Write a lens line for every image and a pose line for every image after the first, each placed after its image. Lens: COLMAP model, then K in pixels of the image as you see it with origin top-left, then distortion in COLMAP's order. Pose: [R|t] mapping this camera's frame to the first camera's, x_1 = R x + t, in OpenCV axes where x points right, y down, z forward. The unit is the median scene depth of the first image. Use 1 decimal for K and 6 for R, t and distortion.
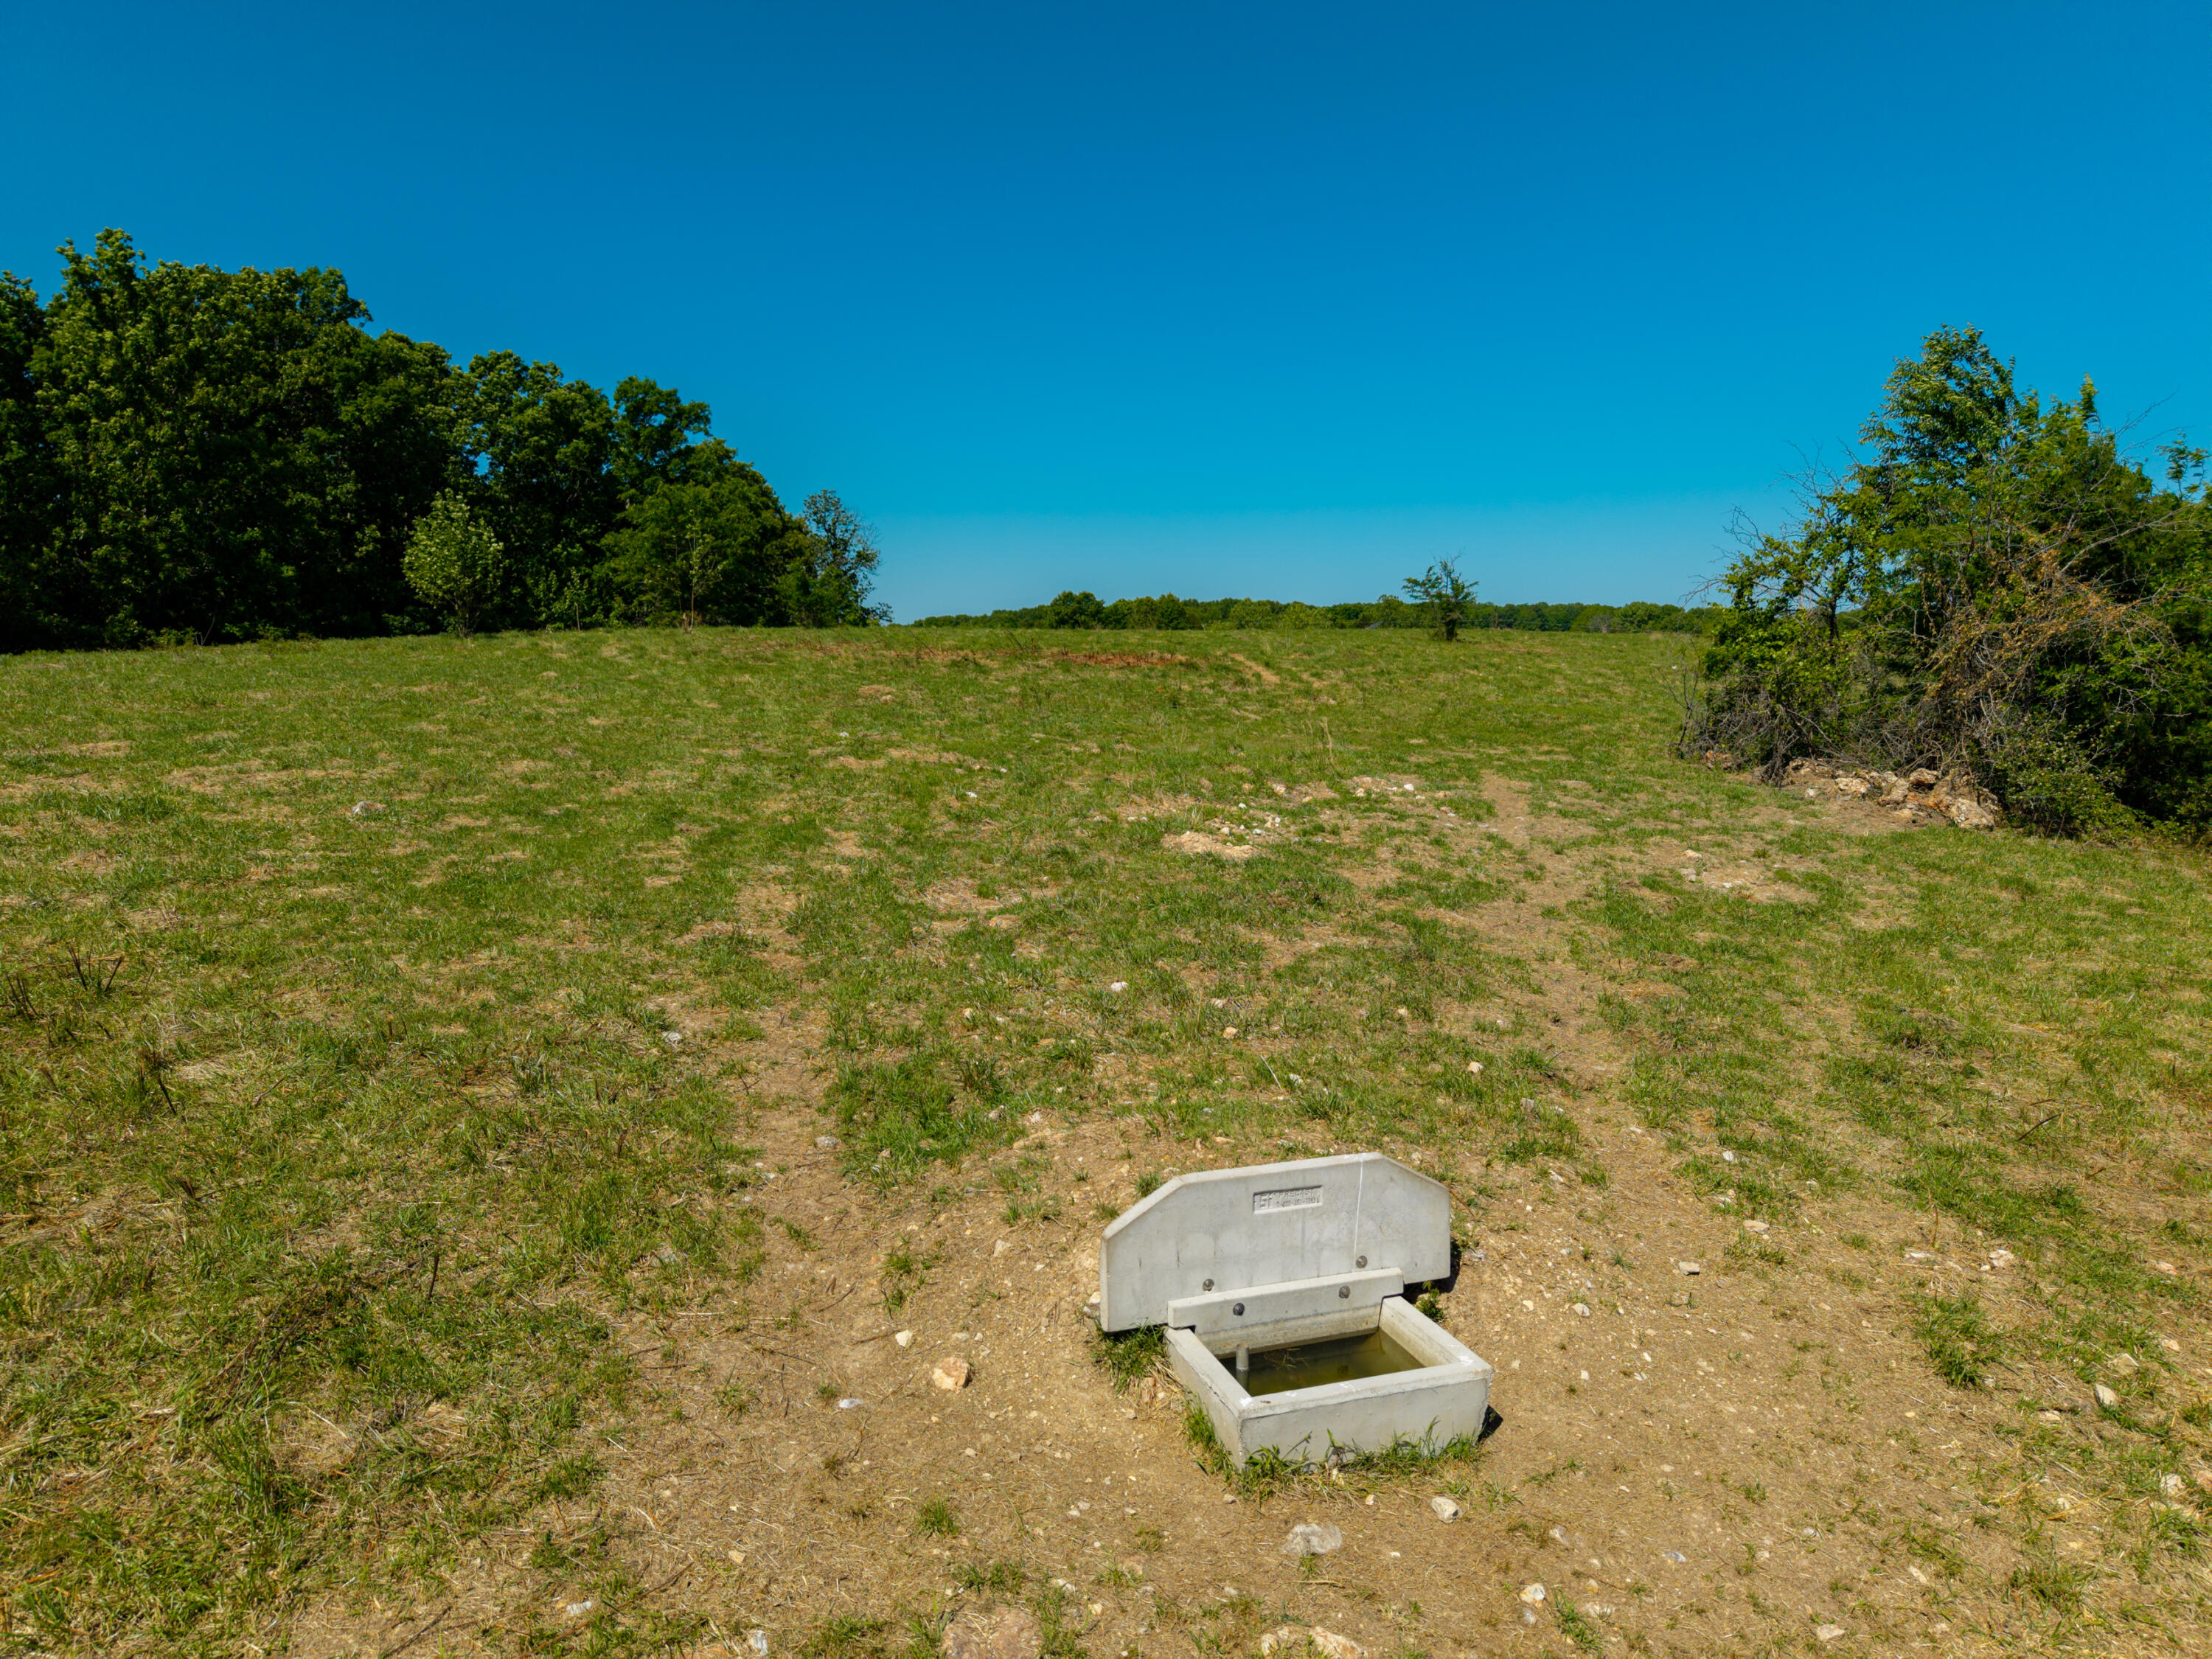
lens RADIAL K [[1594.0, 0, 1106.8], [0, 1594.0, 831.8], [0, 0, 1]] dist [0.002902, -0.002460]
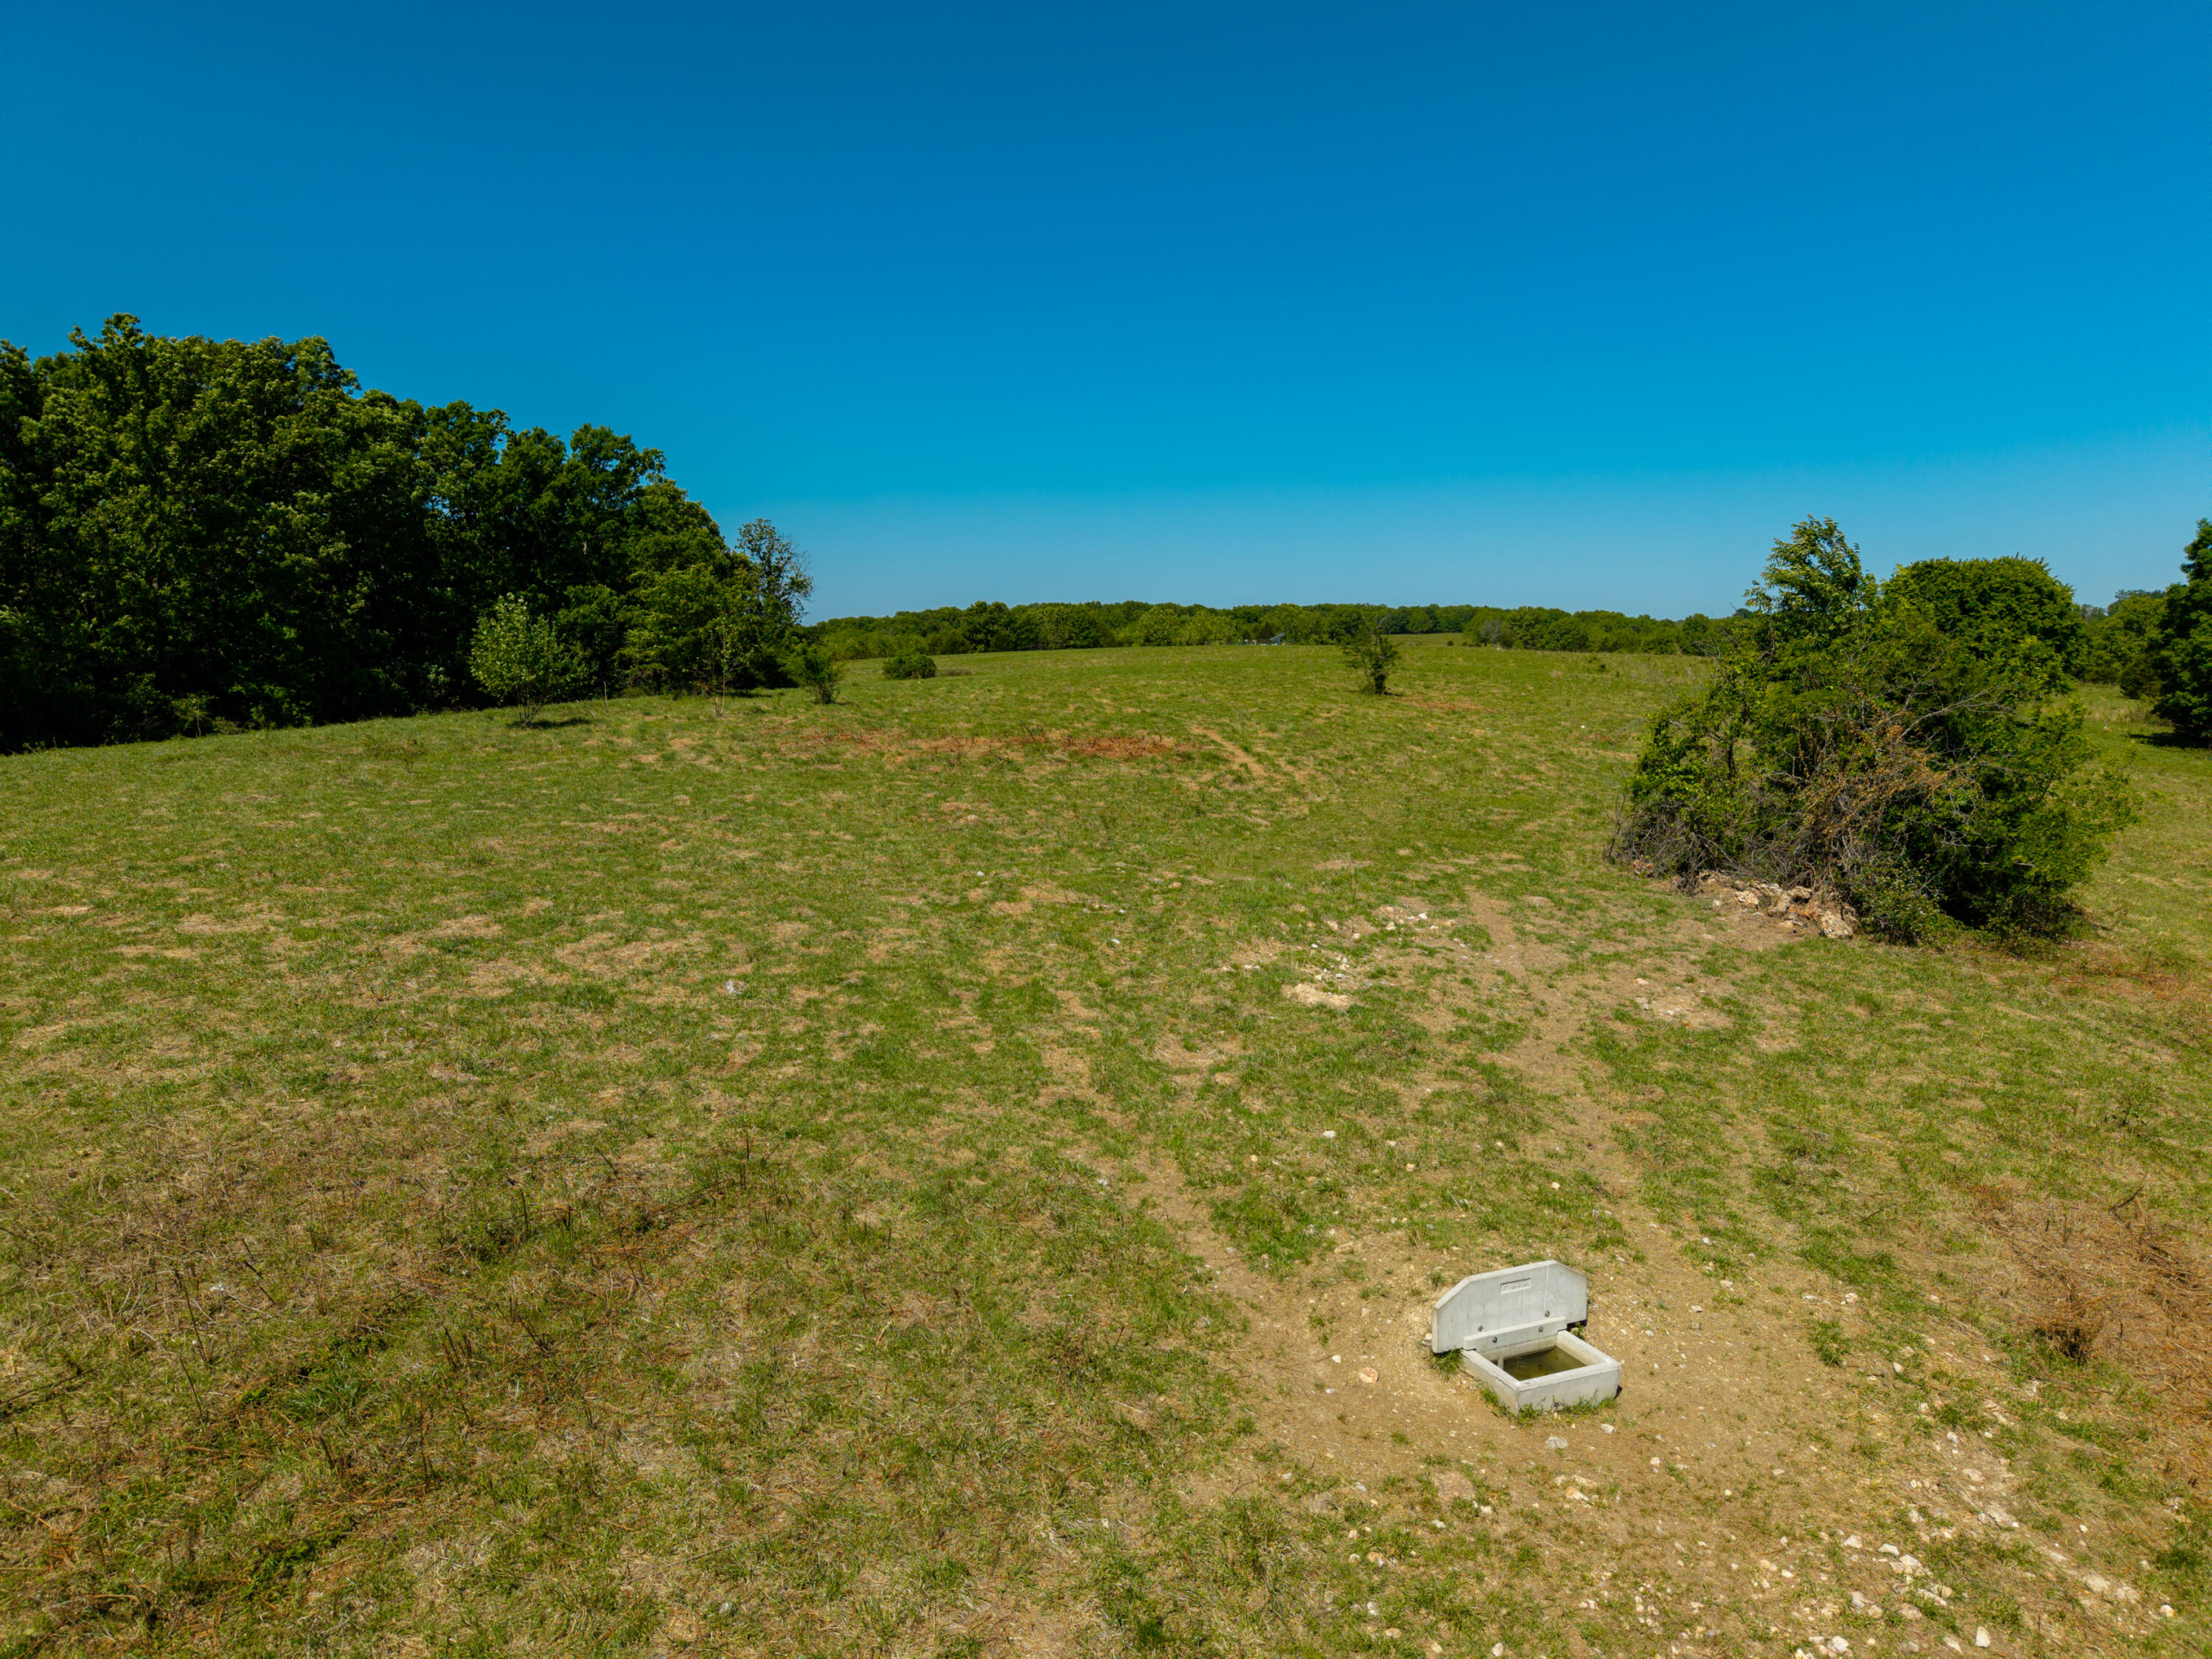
lens RADIAL K [[1594.0, 0, 1106.8], [0, 1594.0, 831.8], [0, 0, 1]] dist [0.002902, -0.002460]
pose [[0.997760, -0.010246, 0.066109, -0.289421], [0.009881, 0.999934, 0.005837, -0.199070], [-0.066164, -0.005171, 0.997795, -0.543629]]
